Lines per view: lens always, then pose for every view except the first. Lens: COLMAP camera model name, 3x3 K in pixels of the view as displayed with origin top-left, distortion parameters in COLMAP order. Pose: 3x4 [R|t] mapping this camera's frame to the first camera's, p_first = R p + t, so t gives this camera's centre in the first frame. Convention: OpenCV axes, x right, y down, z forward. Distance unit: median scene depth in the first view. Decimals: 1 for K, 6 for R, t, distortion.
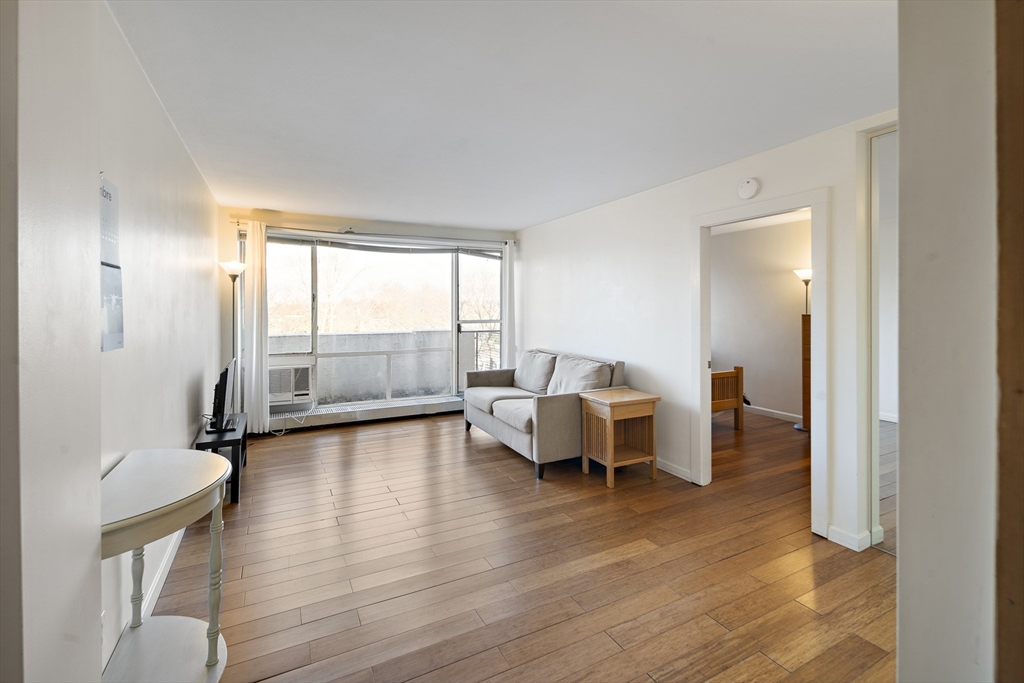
lens RADIAL K [[451.7, 0, 505.5], [0, 451.7, 312.3], [0, 0, 1]] dist [-0.000953, 0.000034]
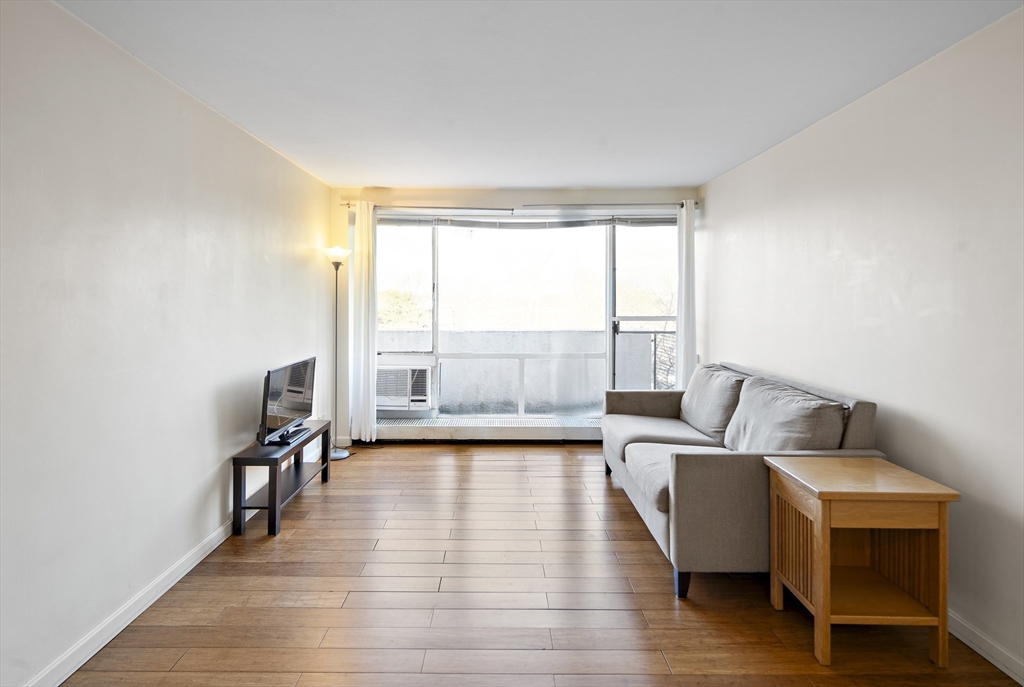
lens RADIAL K [[477.2, 0, 509.8], [0, 477.2, 306.4], [0, 0, 1]] dist [-0.002405, -0.001131]
pose [[0.887515, 0.006251, -0.460736, 0.137861], [-0.005778, 0.999980, 0.002436, 0.000459], [0.460742, 0.000500, 0.887534, 0.315966]]
